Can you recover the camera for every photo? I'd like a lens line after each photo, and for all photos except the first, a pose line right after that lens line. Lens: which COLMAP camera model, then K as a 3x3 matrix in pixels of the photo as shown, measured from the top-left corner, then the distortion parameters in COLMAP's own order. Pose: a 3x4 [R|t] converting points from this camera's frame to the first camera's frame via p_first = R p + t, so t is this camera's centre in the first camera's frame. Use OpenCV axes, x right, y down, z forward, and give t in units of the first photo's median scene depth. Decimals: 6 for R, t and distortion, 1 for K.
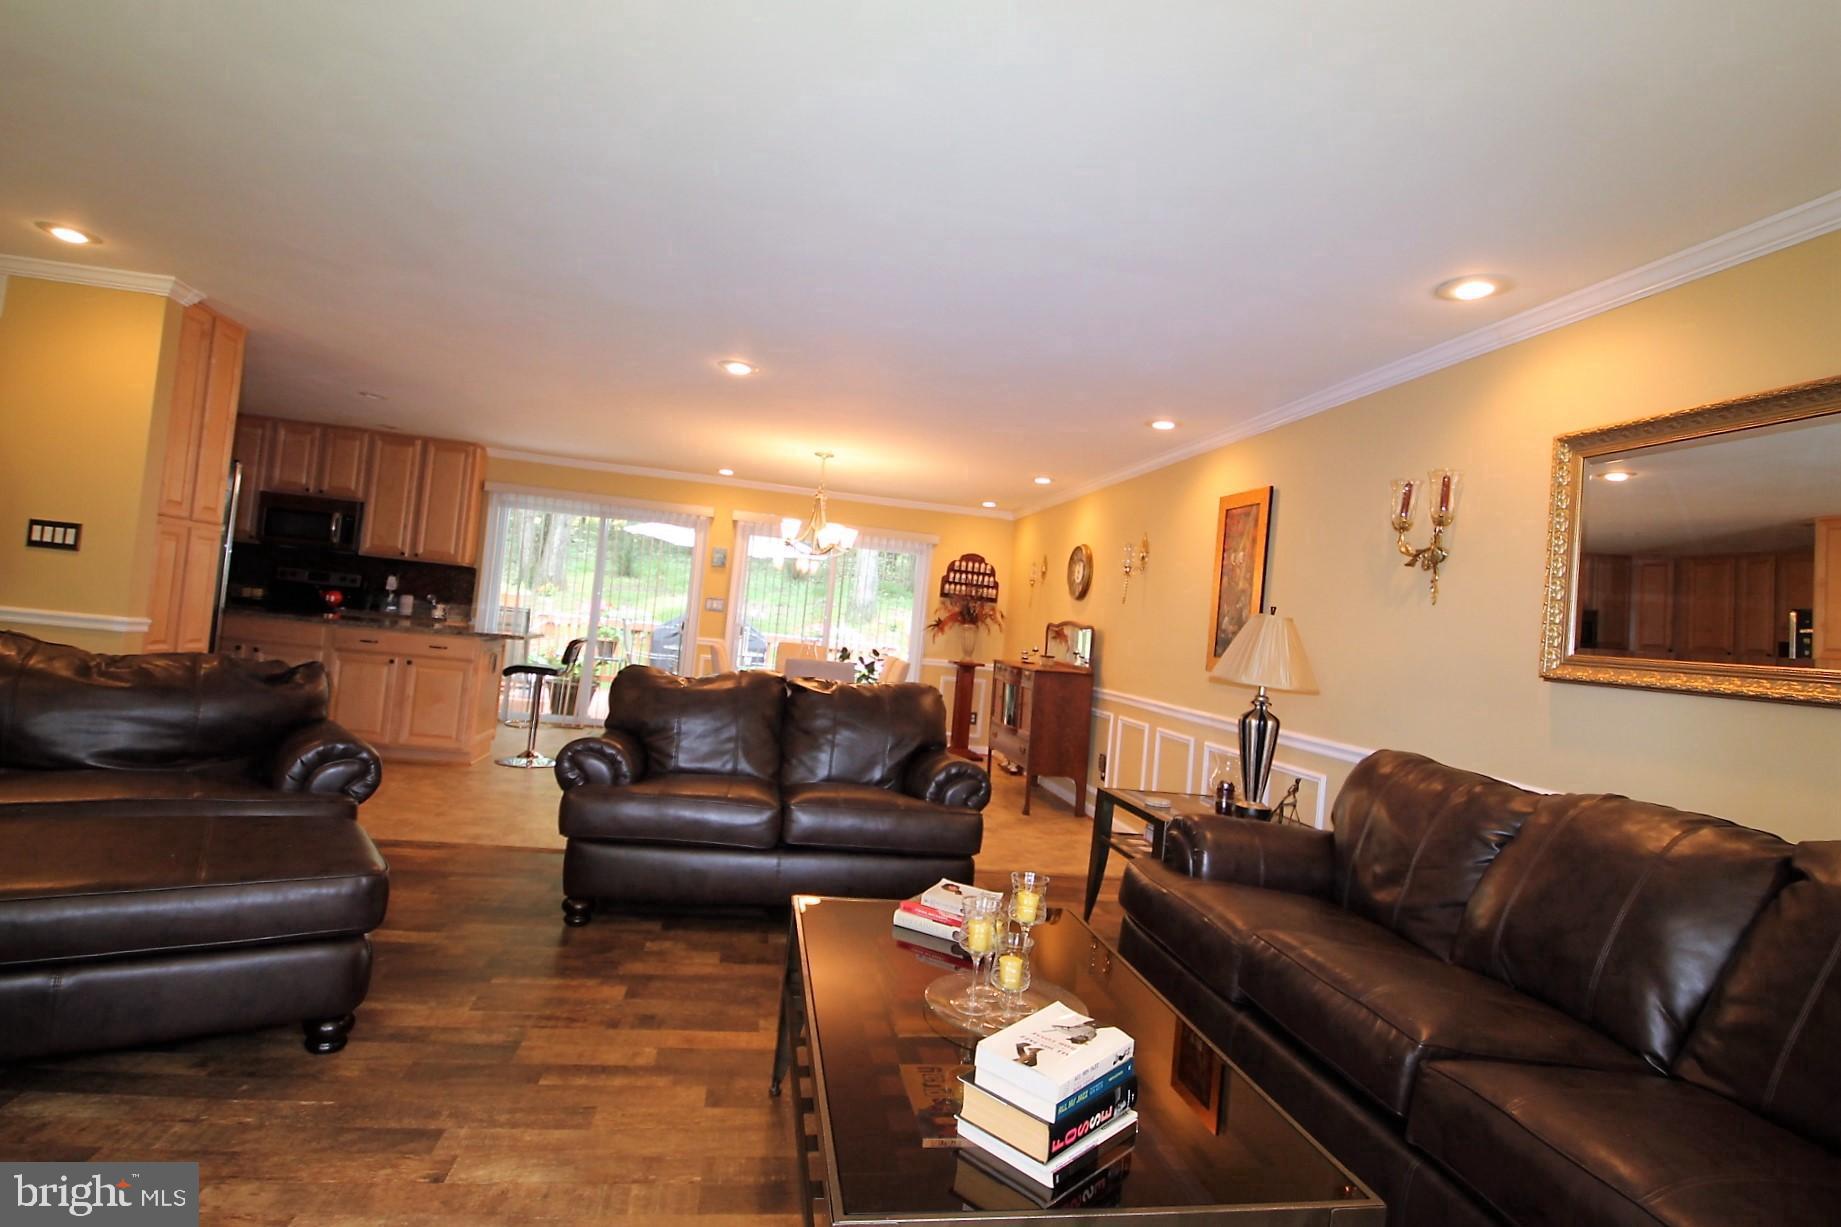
lens RADIAL K [[852.6, 0, 920.5], [0, 852.6, 613.5], [0, 0, 1]] dist [0.000875, -0.018862]
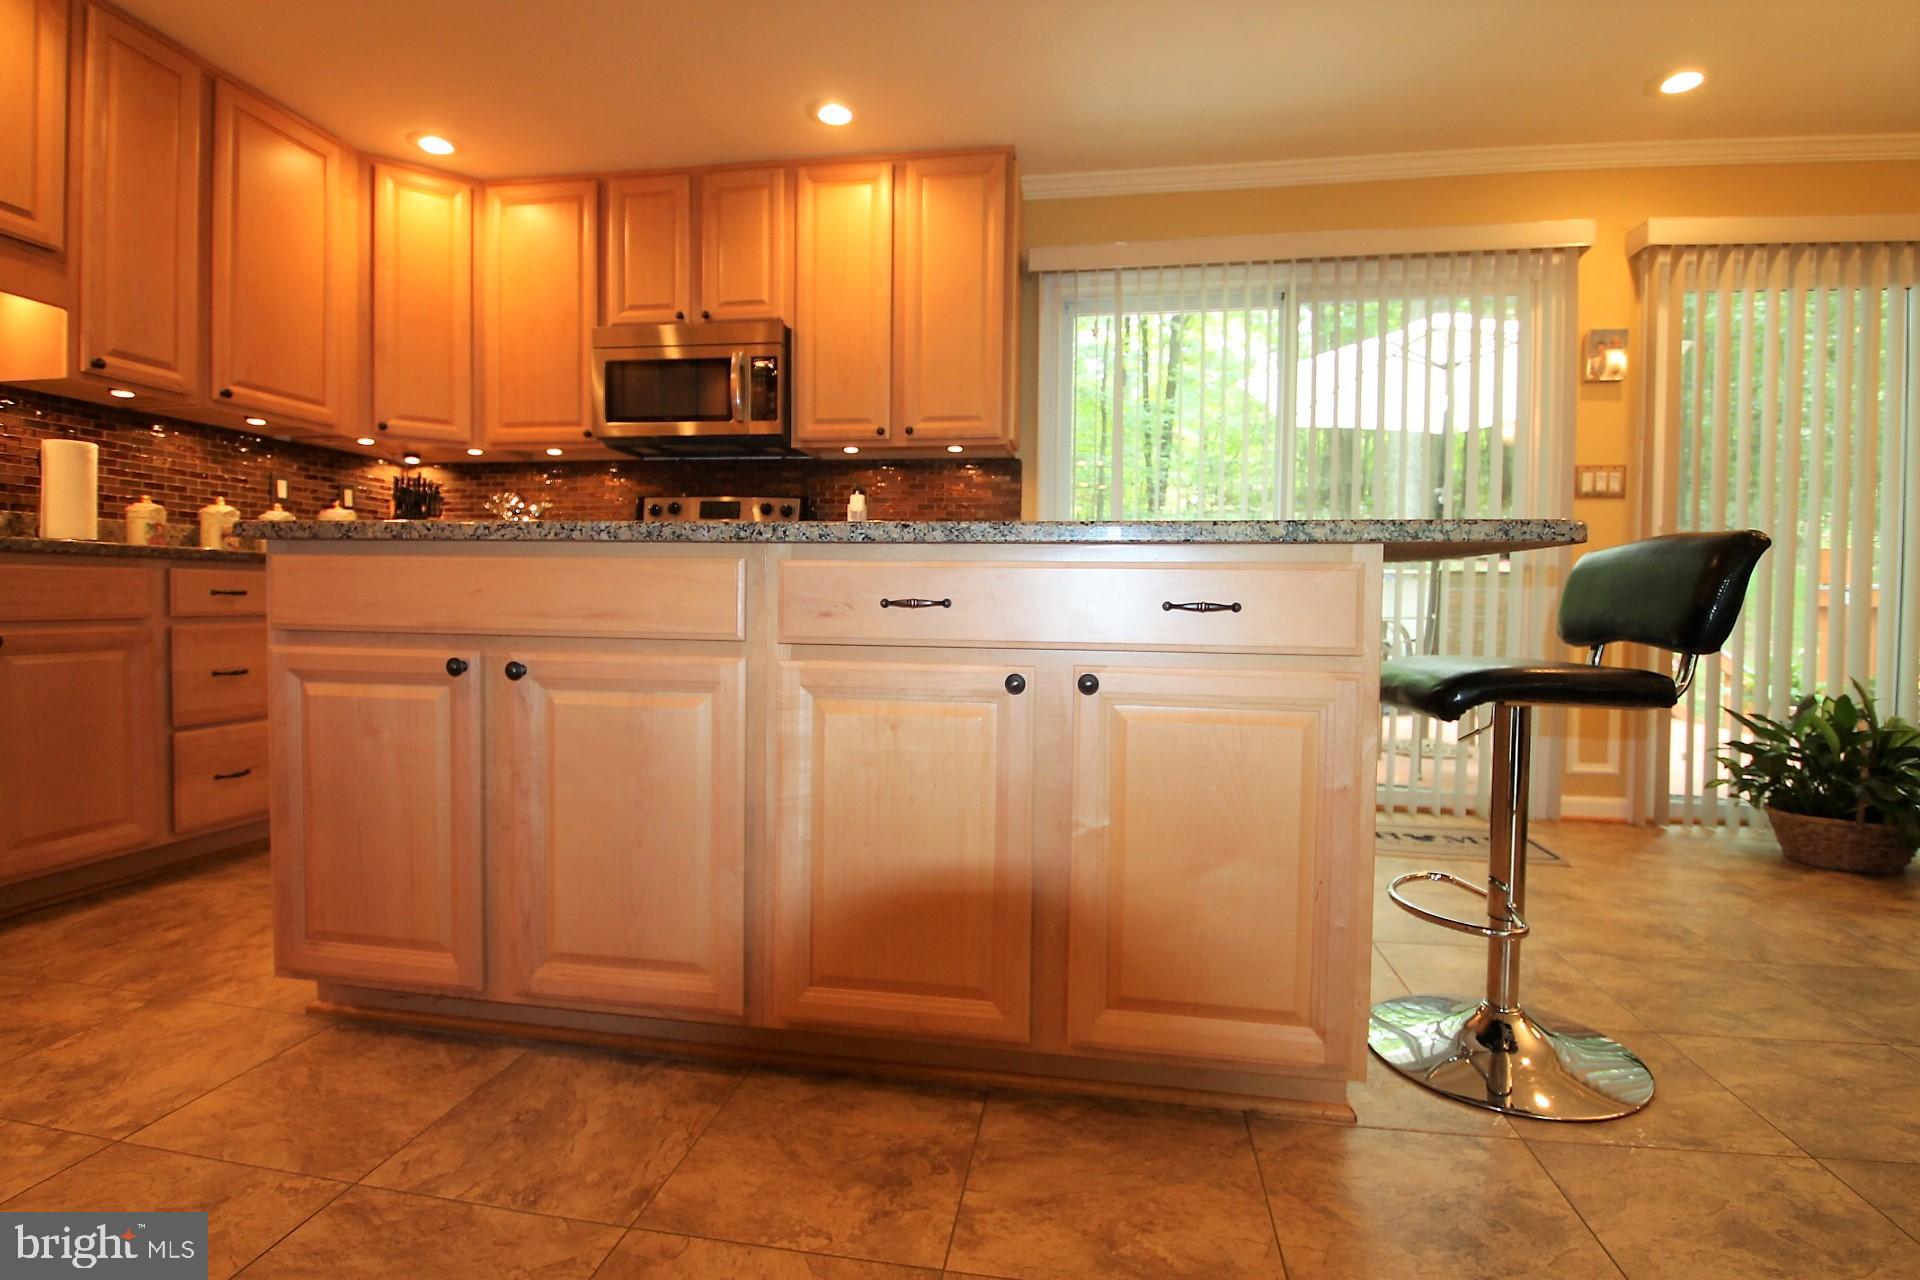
lens RADIAL K [[889.2, 0, 960.0], [0, 889.2, 640.0], [0, 0, 1]] dist [0.000875, -0.018862]
pose [[0.926238, -0.087205, -0.366713, -0.411800], [0.097255, 0.995219, 0.008981, 0.032183], [0.364176, -0.043983, 0.930291, 0.584789]]
